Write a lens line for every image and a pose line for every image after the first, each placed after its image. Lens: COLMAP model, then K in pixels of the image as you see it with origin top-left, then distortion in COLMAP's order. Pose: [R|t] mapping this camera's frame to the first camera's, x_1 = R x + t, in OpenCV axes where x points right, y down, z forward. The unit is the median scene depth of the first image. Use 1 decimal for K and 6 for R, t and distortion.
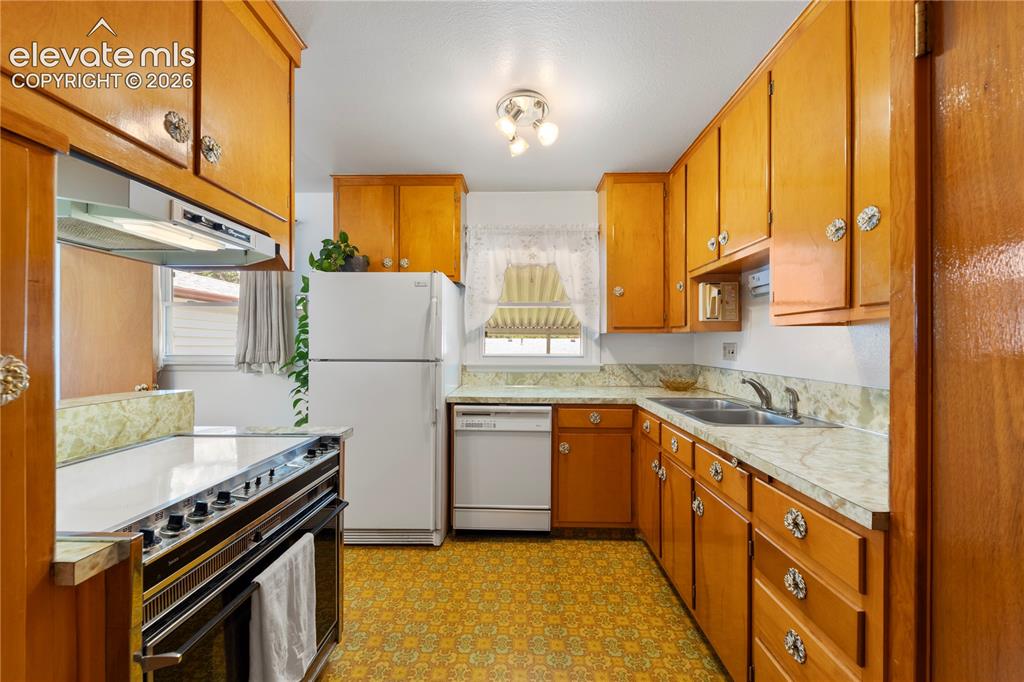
lens RADIAL K [[389.1, 0, 512.3], [0, 389.1, 344.7], [0, 0, 1]] dist [0.000066, -0.000036]
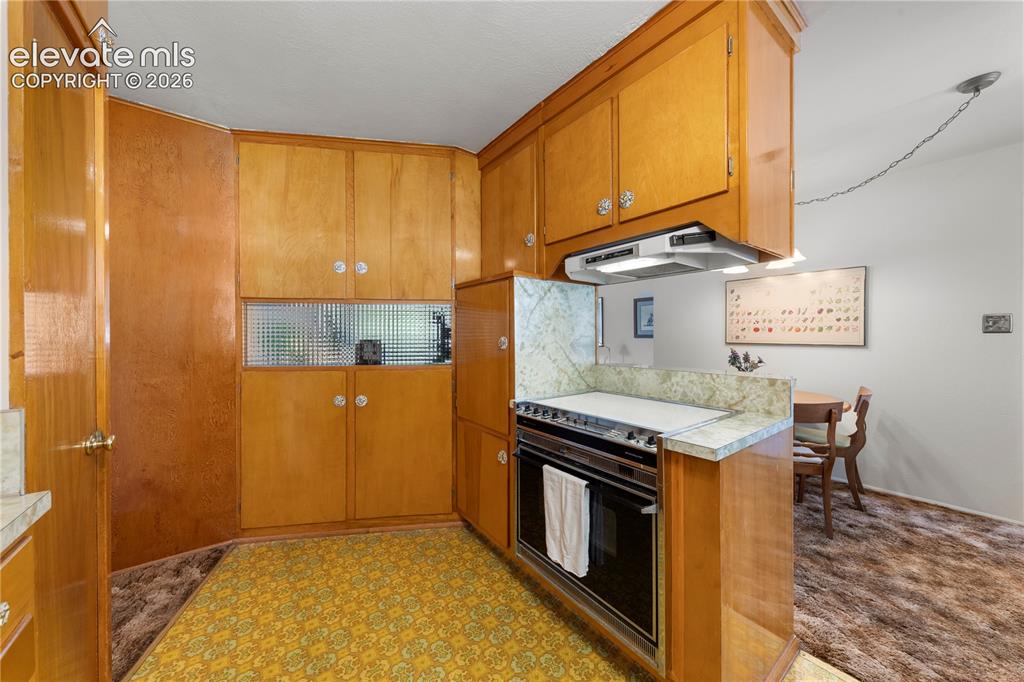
lens RADIAL K [[351.6, 0, 514.5], [0, 351.6, 337.0], [0, 0, 1]] dist [0.003302, -0.000052]
pose [[-0.787517, 0.000278, -0.616293, 0.176300], [0.001222, 0.999999, -0.001111, 0.007880], [0.616291, -0.001628, -0.787516, 0.879276]]
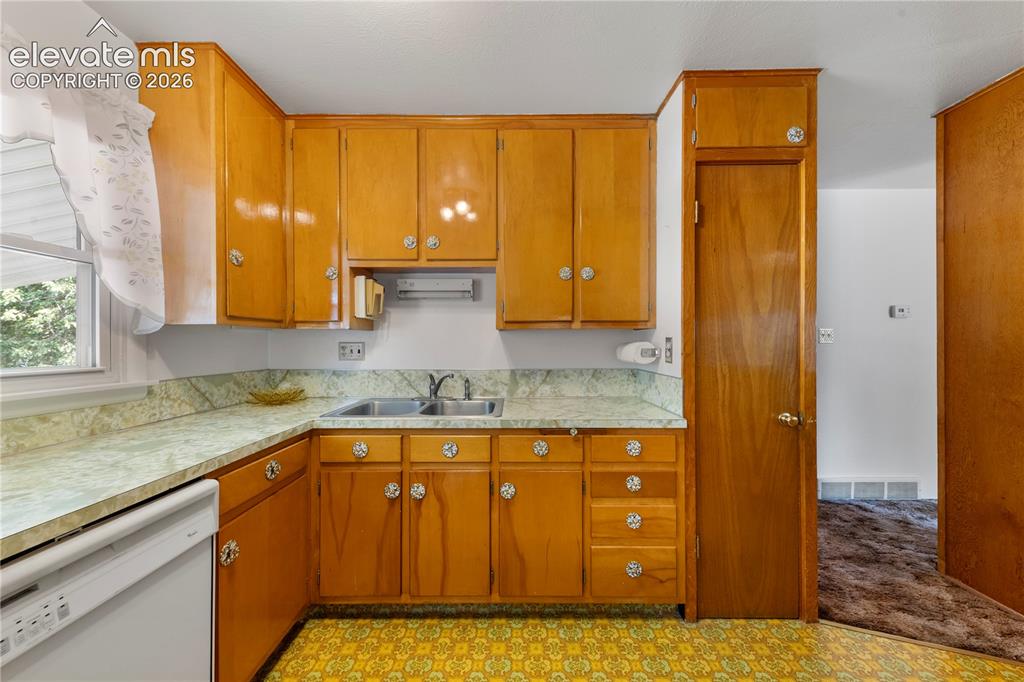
lens RADIAL K [[351.6, 0, 513.0], [0, 351.6, 342.7], [0, 0, 1]] dist [0.003302, -0.000052]
pose [[-0.031203, 0.000837, 0.999513, -0.358737], [0.002949, 0.999995, -0.000745, -0.001704], [-0.999509, 0.002924, -0.031206, 0.709559]]
